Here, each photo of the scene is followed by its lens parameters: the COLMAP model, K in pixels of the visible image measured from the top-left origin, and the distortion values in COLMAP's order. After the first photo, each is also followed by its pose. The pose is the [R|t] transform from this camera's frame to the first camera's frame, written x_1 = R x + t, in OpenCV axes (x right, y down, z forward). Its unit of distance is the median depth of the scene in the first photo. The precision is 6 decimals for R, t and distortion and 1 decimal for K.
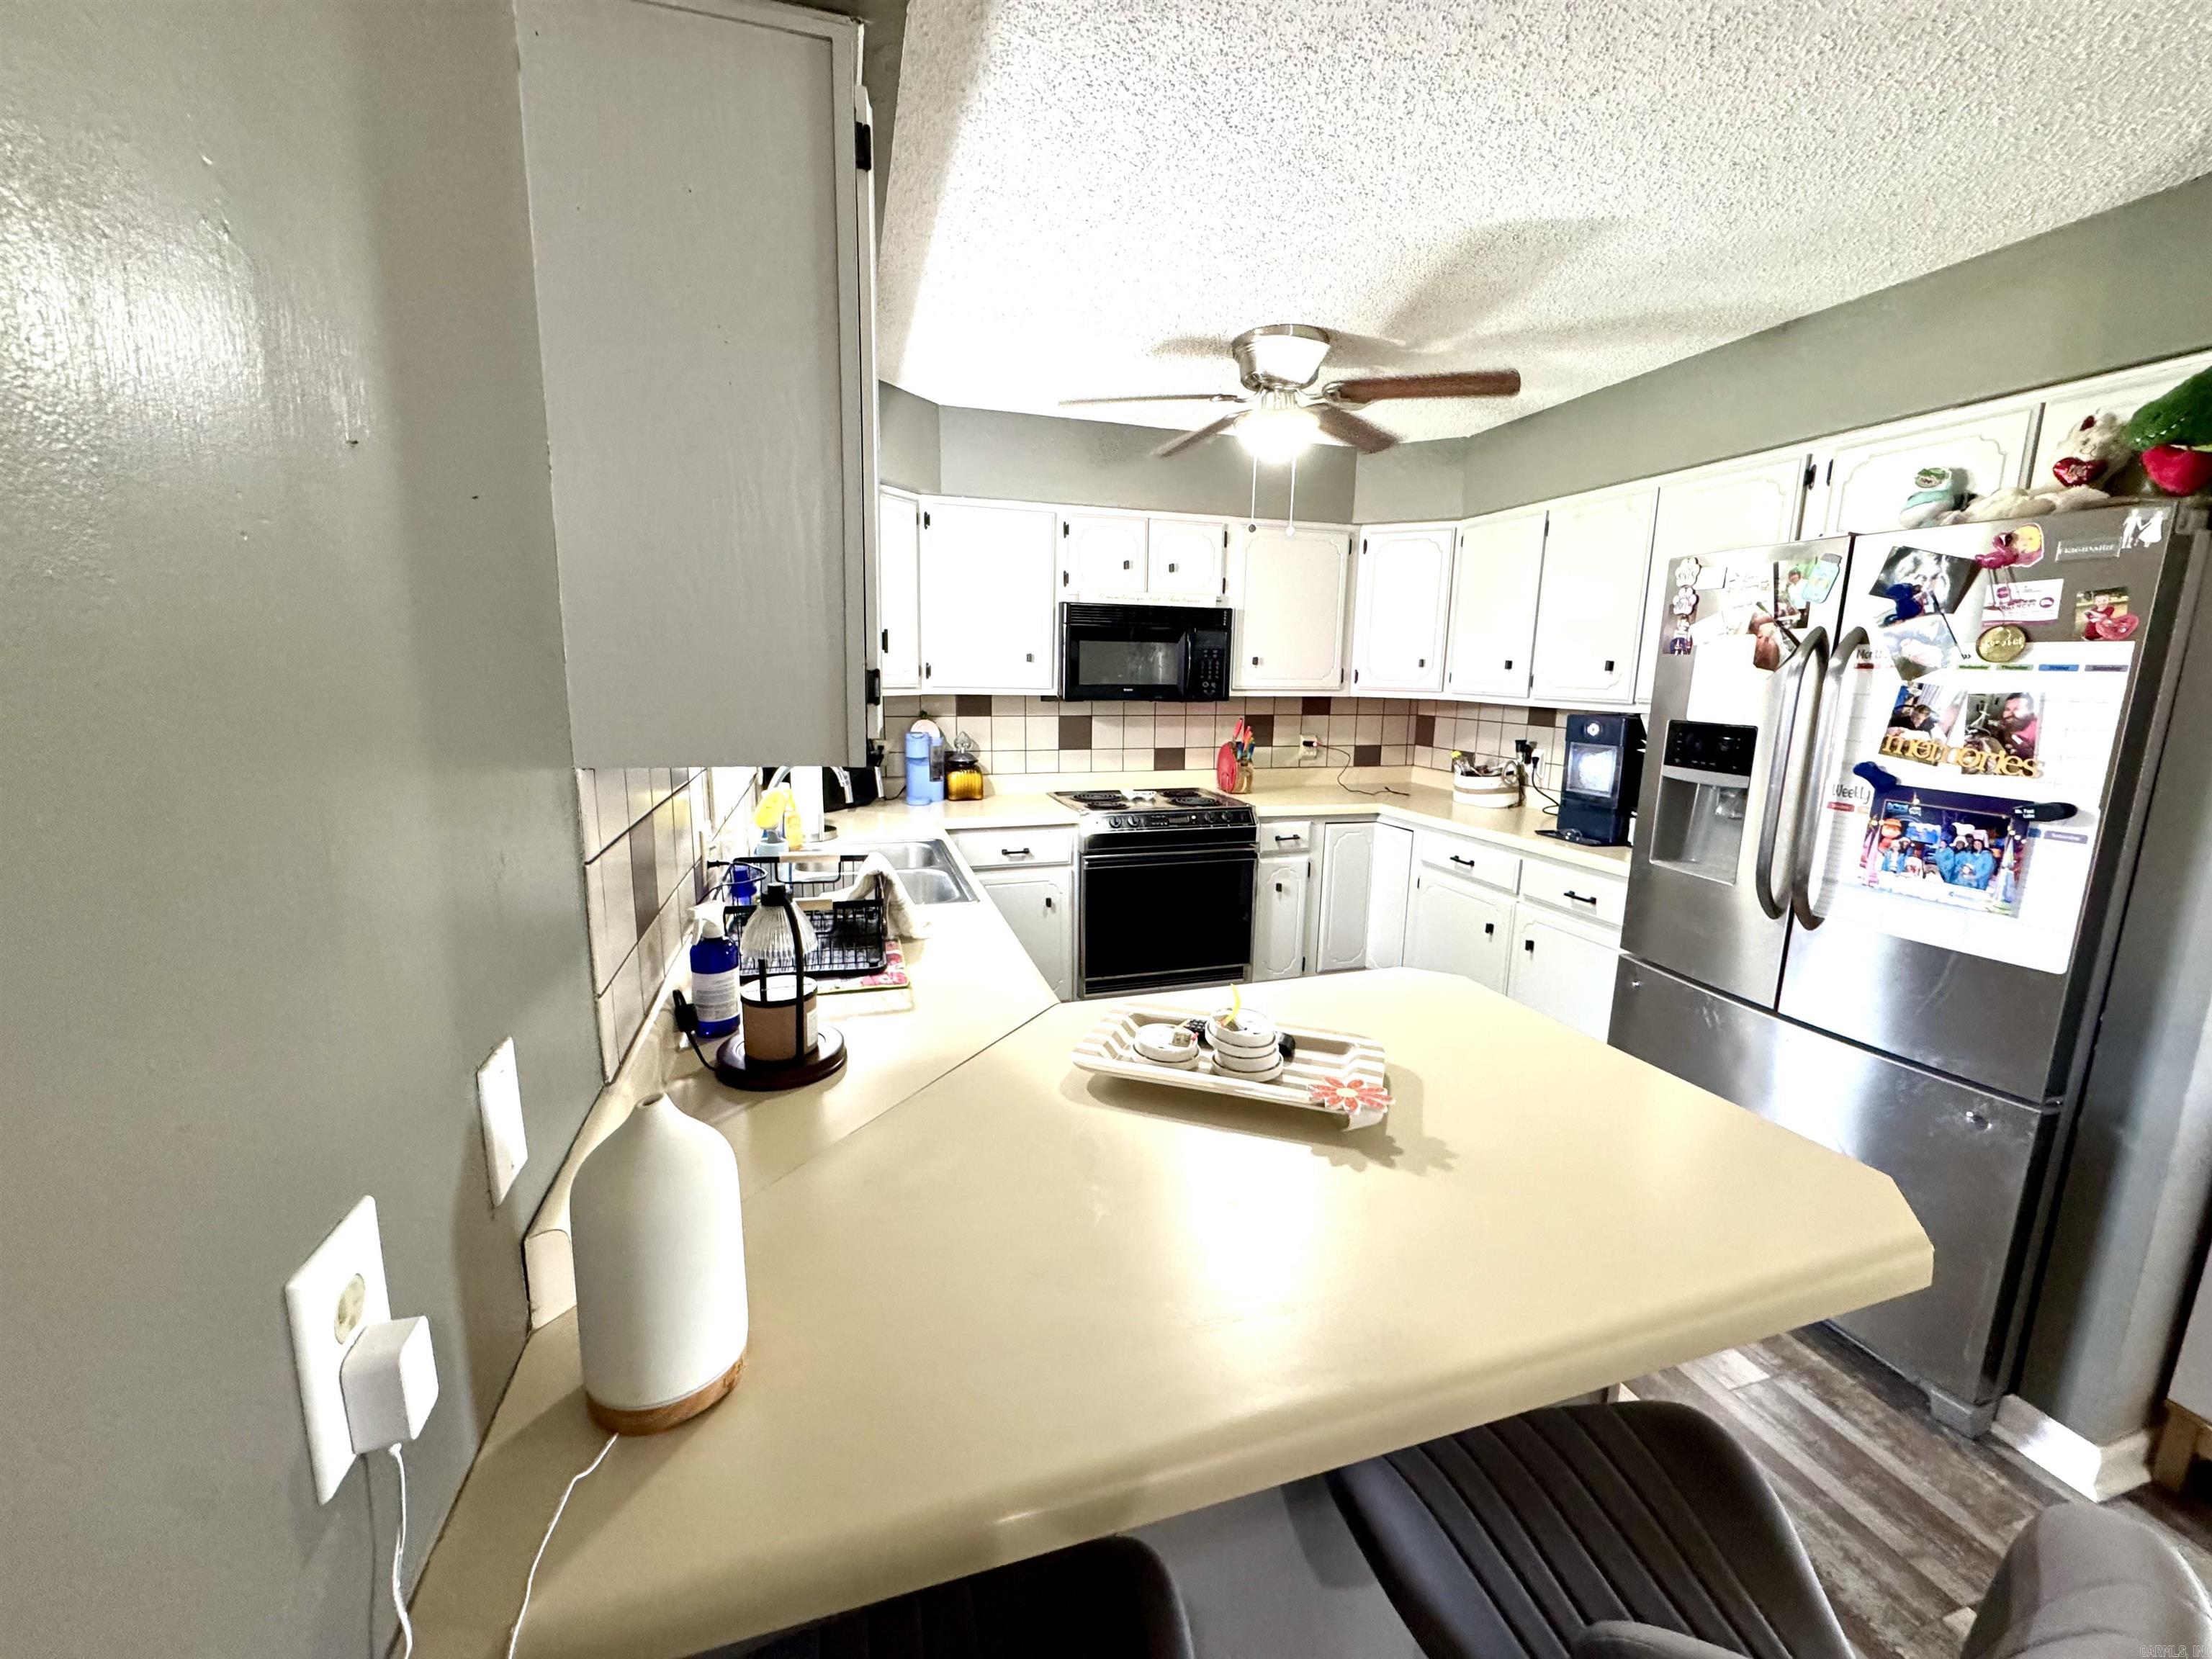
lens RADIAL K [[879.5, 0, 1103.7], [0, 879.5, 823.9], [0, 0, 1]] dist [-0.002572, -0.000136]
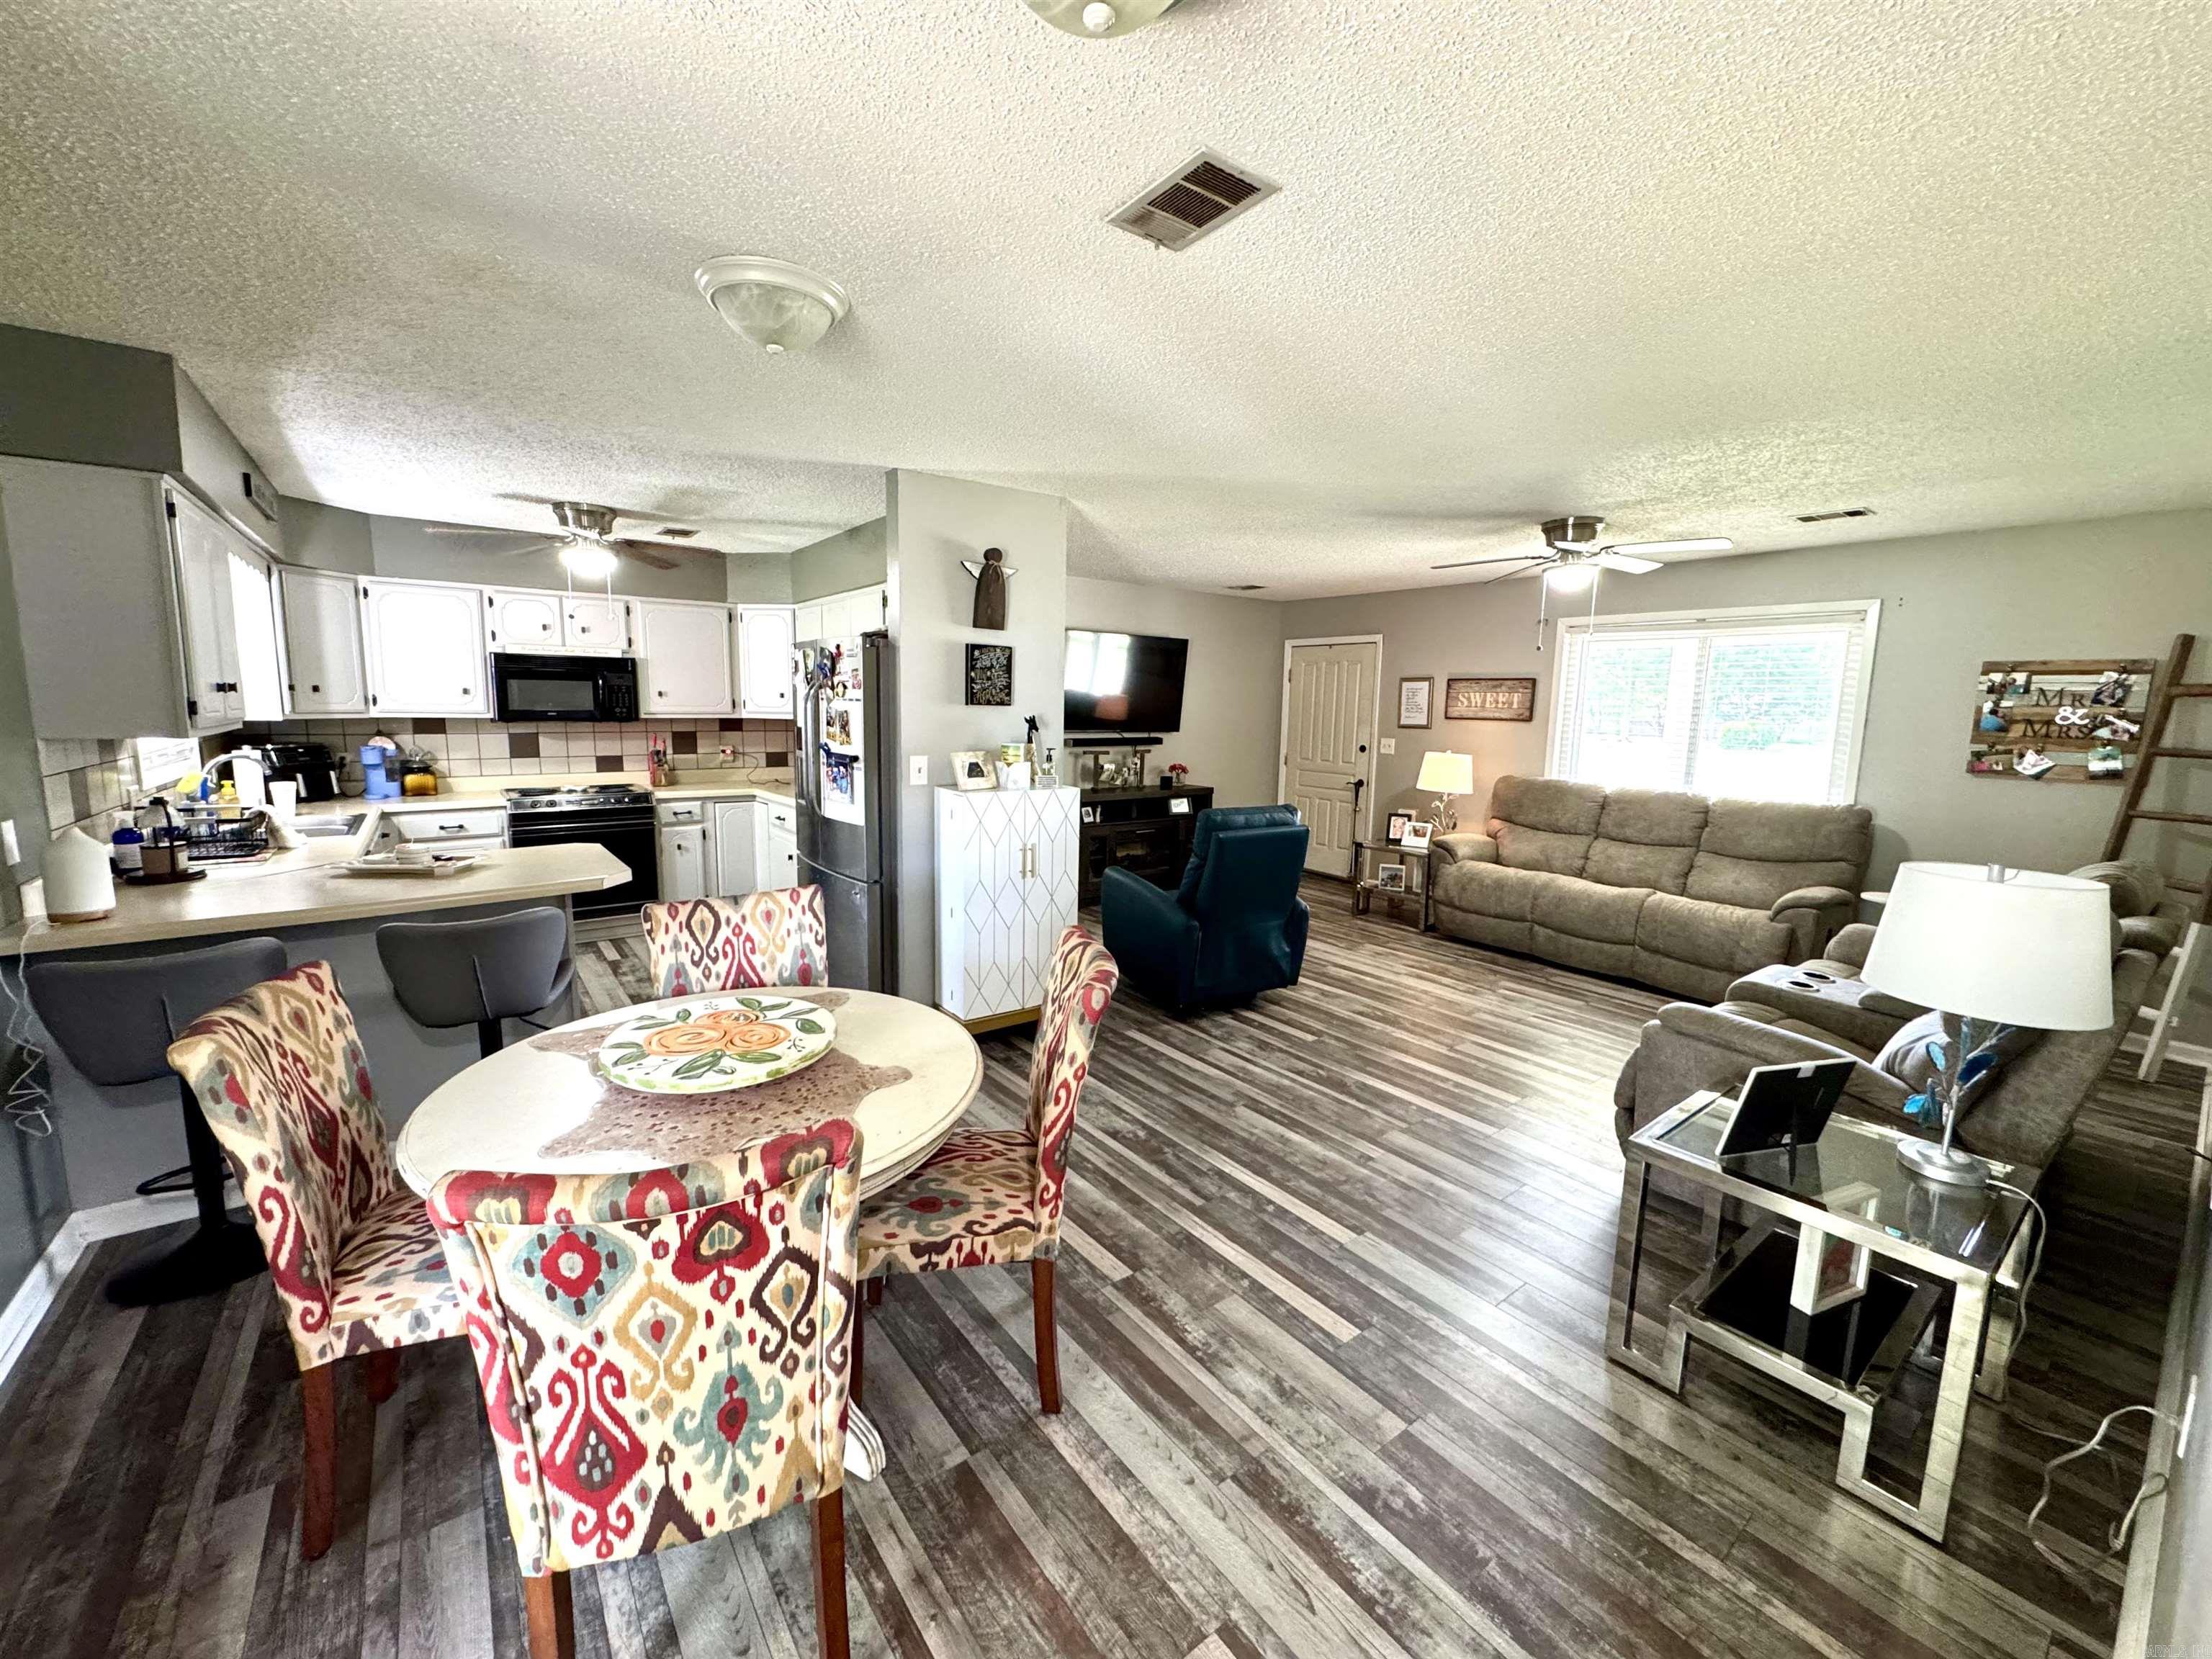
lens RADIAL K [[879.5, 0, 1103.7], [0, 879.5, 823.9], [0, 0, 1]] dist [-0.002572, -0.000136]
pose [[0.938490, -0.046473, 0.342164, 0.376021], [0.057149, 0.998141, -0.021181, 0.108354], [-0.340543, 0.039432, 0.939402, -0.643560]]
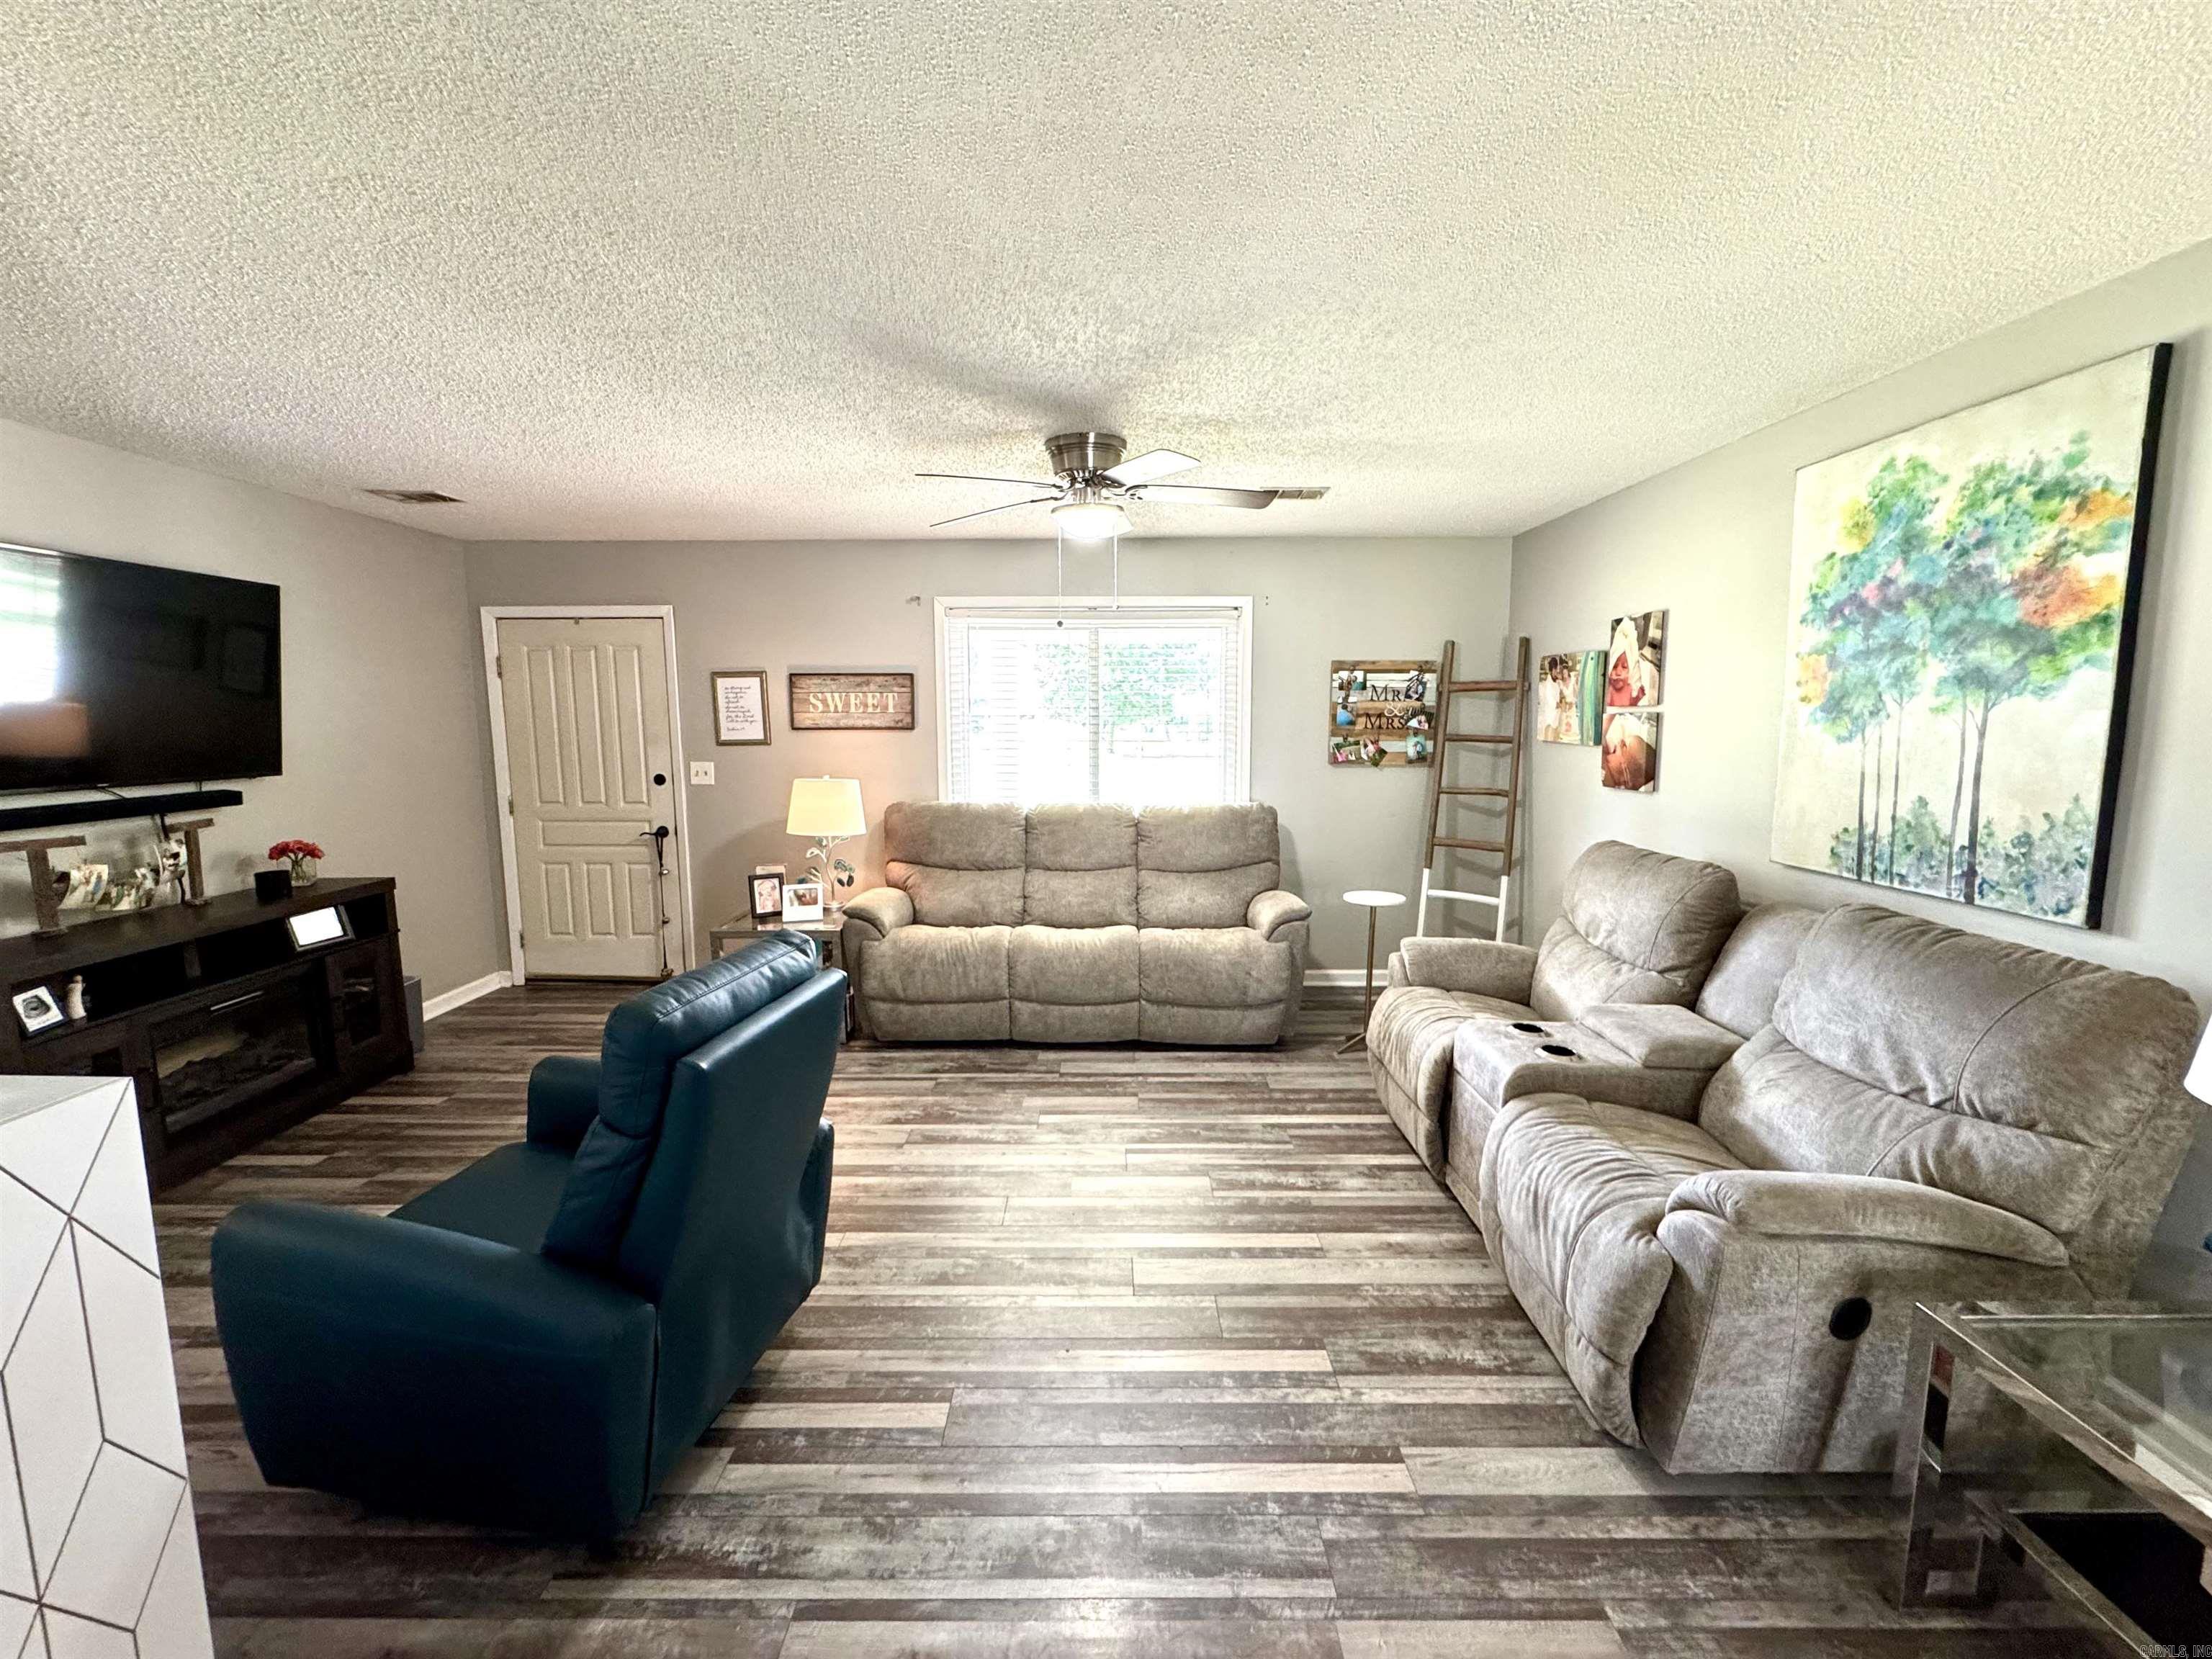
lens RADIAL K [[879.5, 0, 1103.7], [0, 879.5, 823.9], [0, 0, 1]] dist [-0.002572, -0.000136]
pose [[0.292837, -0.135201, 0.946555, 0.573564], [0.174764, 0.980845, 0.086032, -0.007781], [-0.940055, 0.140231, 0.310856, 0.033566]]
